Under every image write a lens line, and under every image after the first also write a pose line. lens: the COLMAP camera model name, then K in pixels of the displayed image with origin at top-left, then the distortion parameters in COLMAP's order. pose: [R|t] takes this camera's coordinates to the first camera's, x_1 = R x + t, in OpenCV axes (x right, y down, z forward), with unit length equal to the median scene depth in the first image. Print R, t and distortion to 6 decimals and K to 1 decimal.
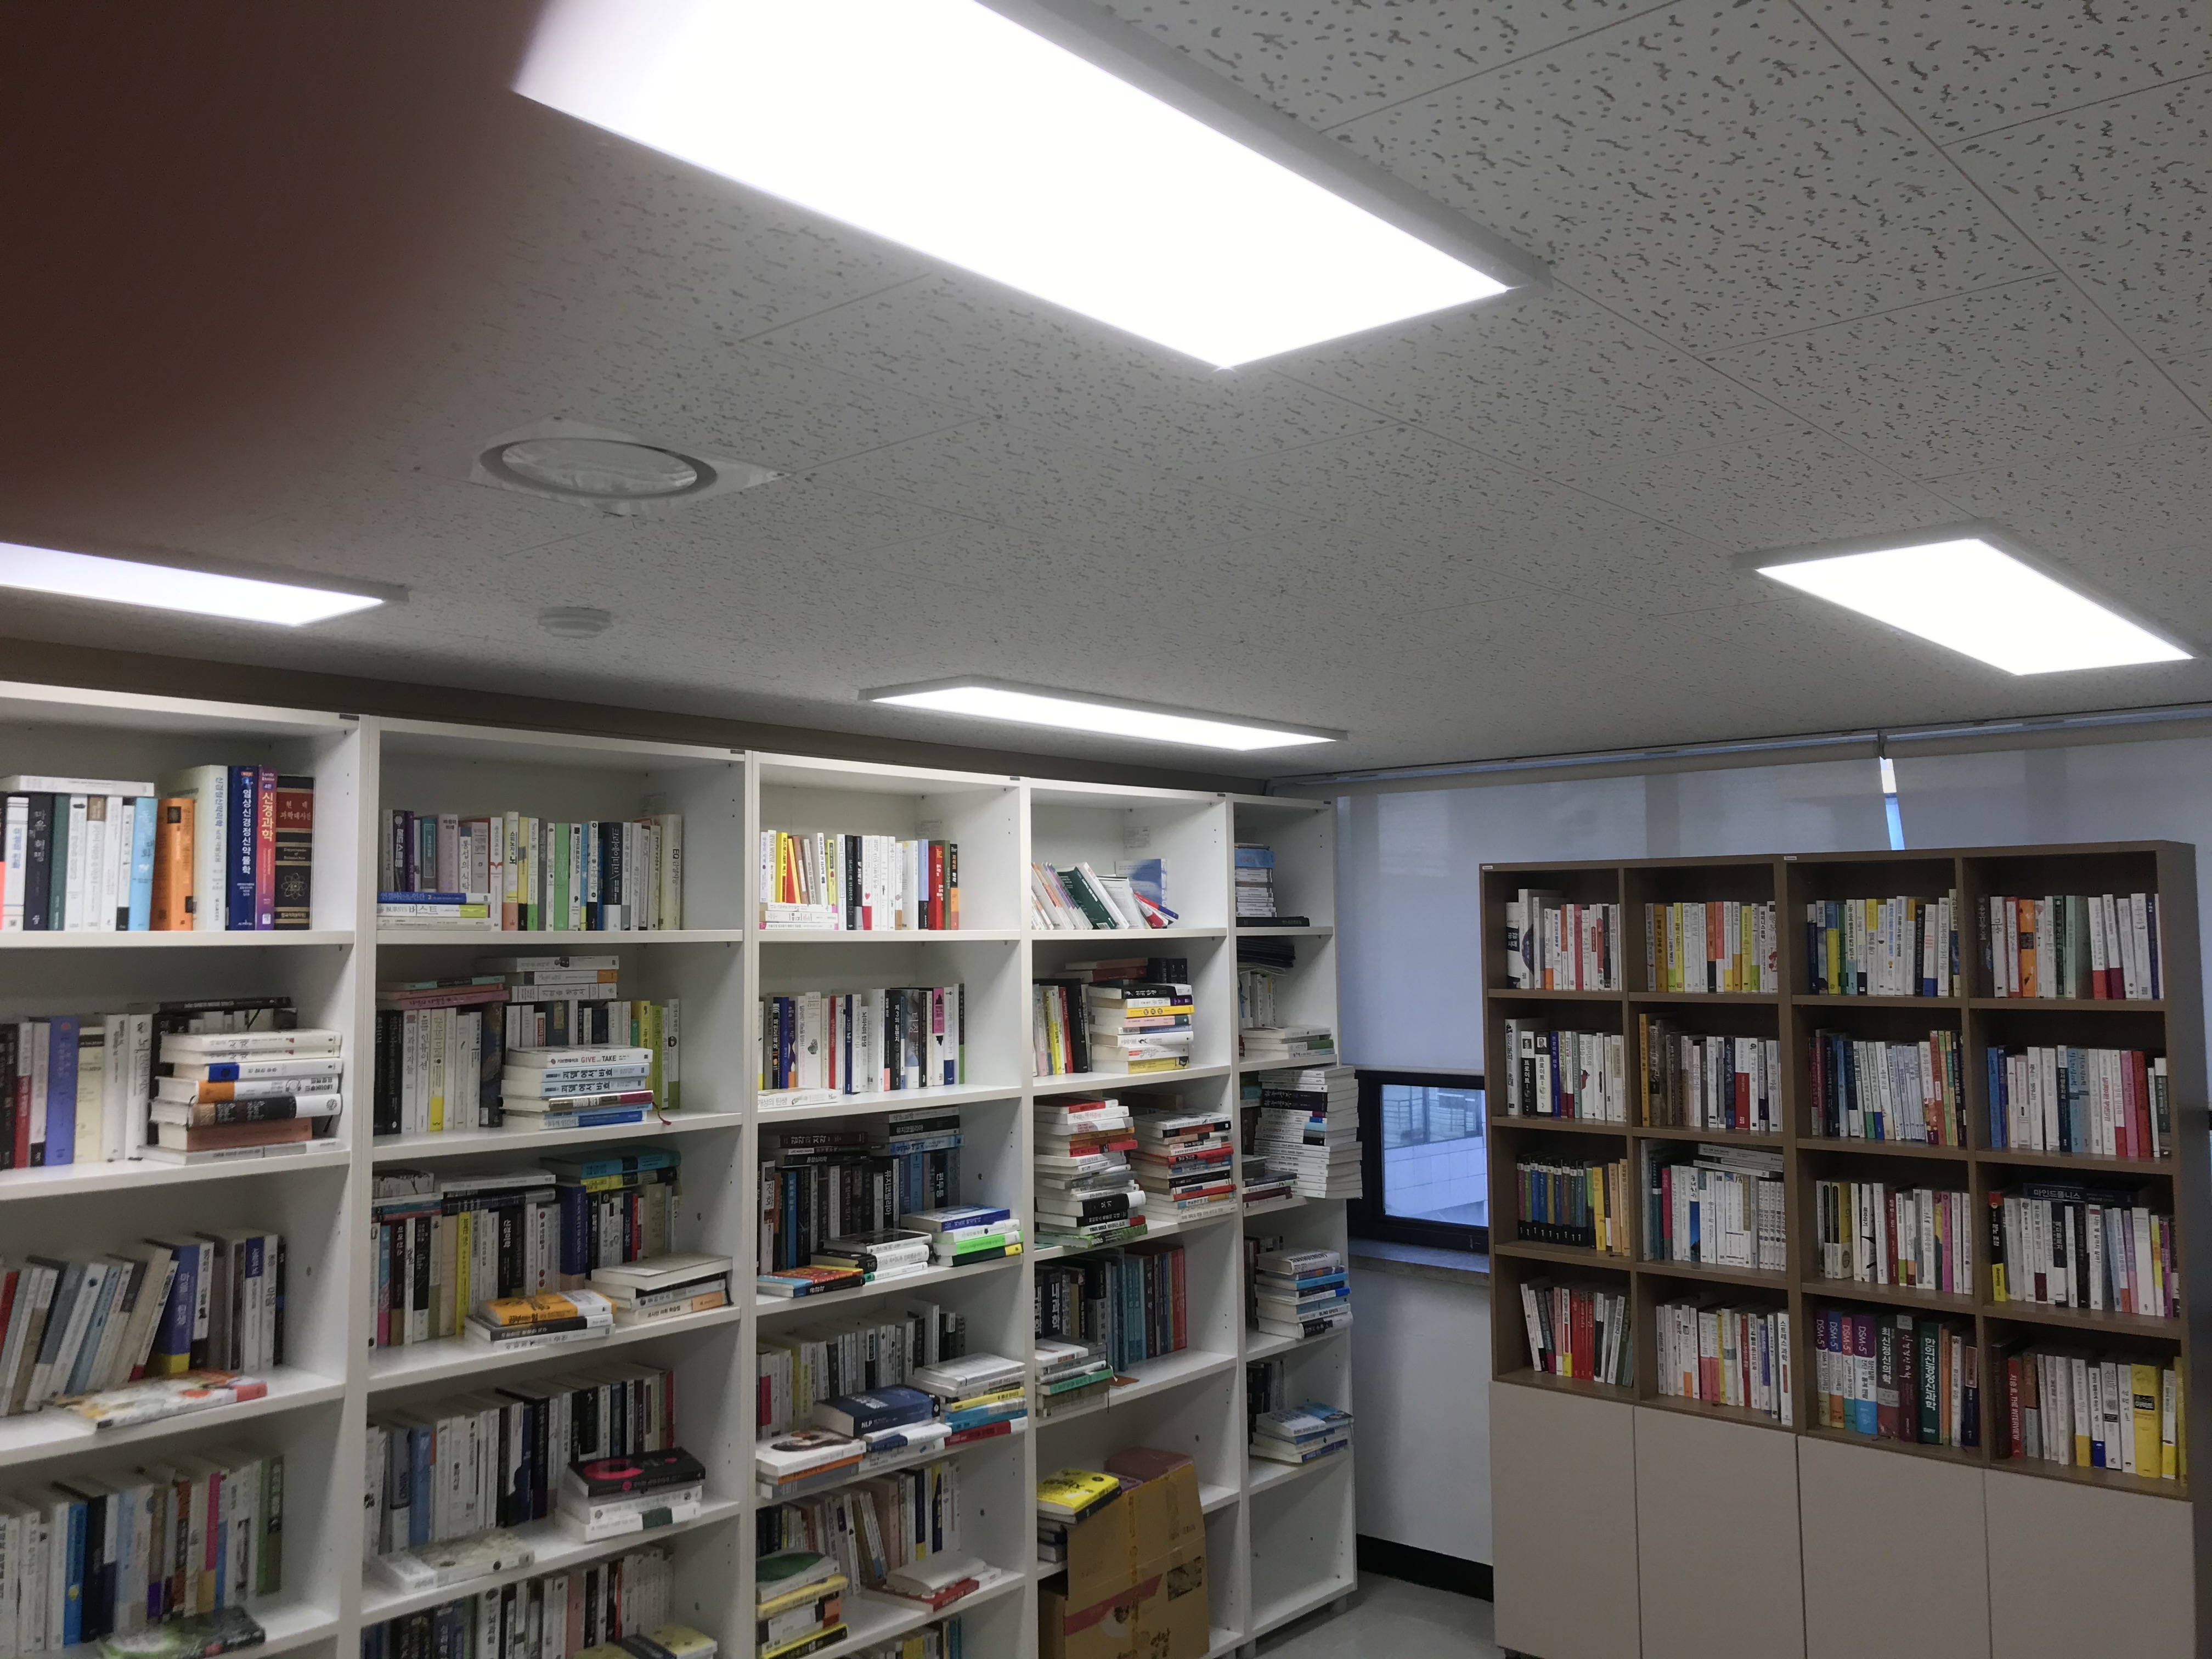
lens RADIAL K [[1798.0, 0, 1106.0], [0, 1798.0, 829.5], [0, 0, 1]] dist [0.010793, 0.012047]
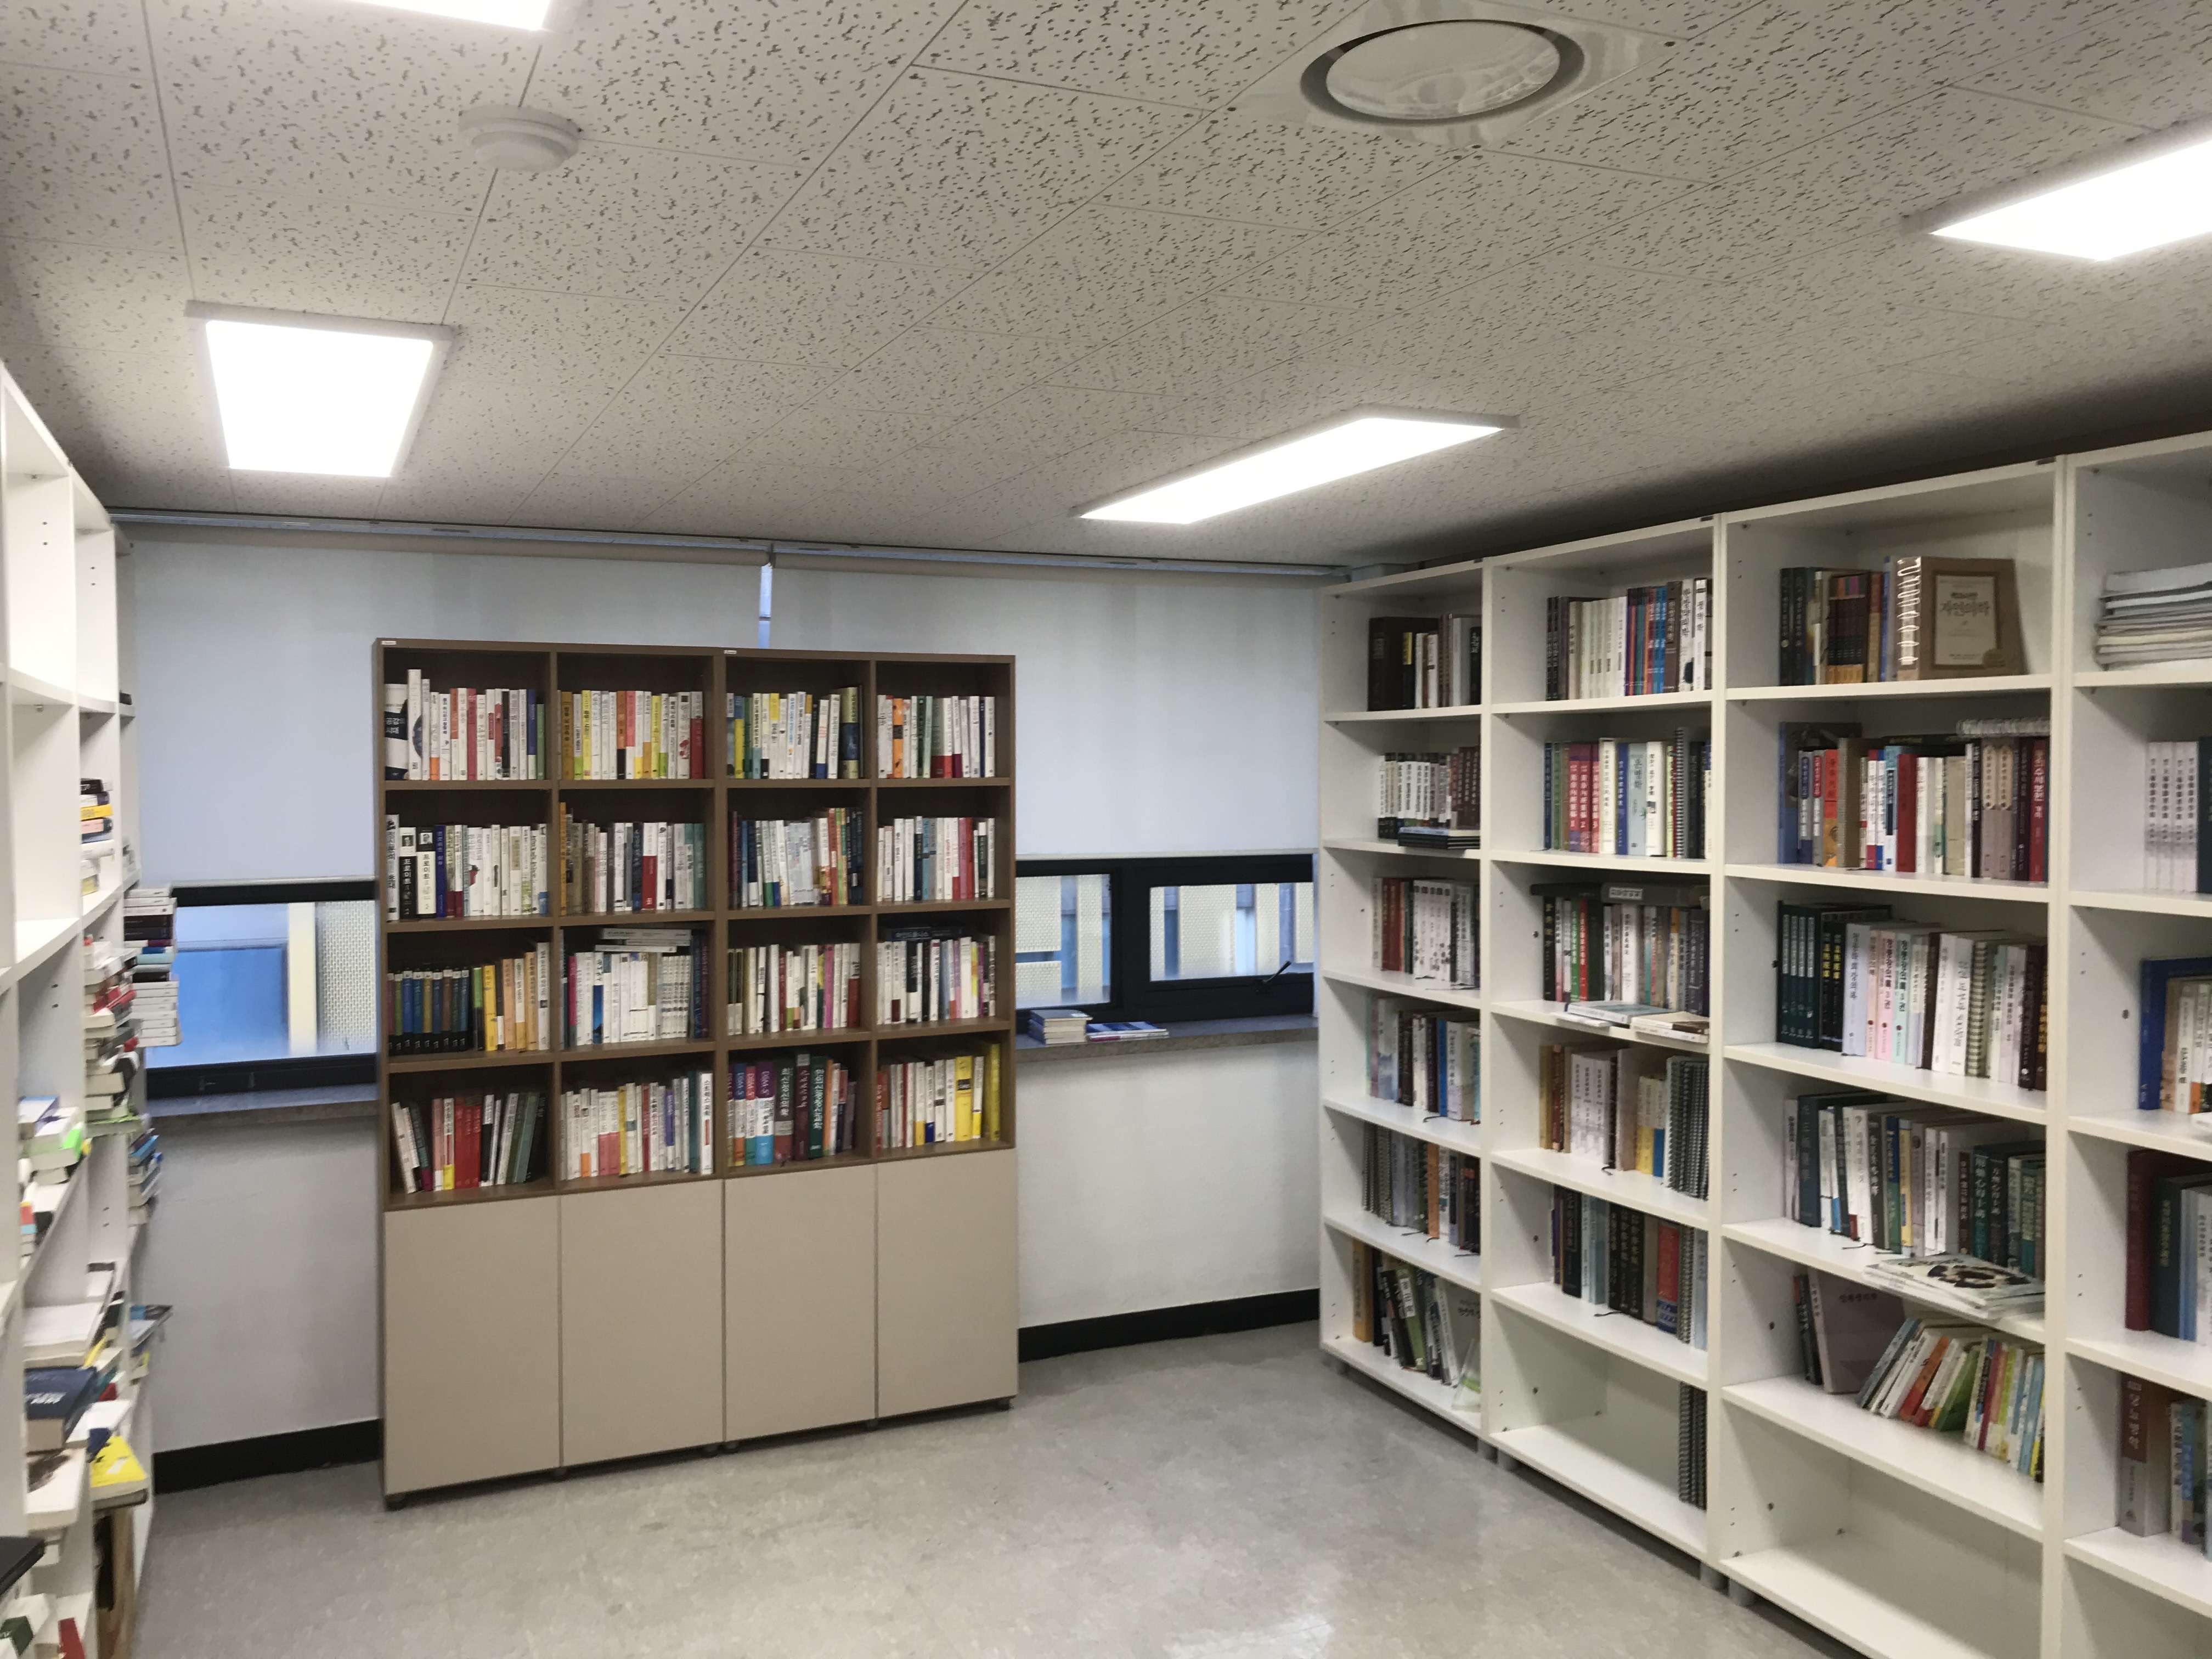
lens RADIAL K [[1789.4, 0, 1105.9], [0, 1789.4, 765.0], [0, 0, 1]] dist [-0.002425, -0.004139]
pose [[0.400370, -0.006492, 0.916331, -0.503876], [-0.062994, 0.997414, 0.034590, 0.031281], [-0.914186, -0.071572, 0.398926, 0.362290]]
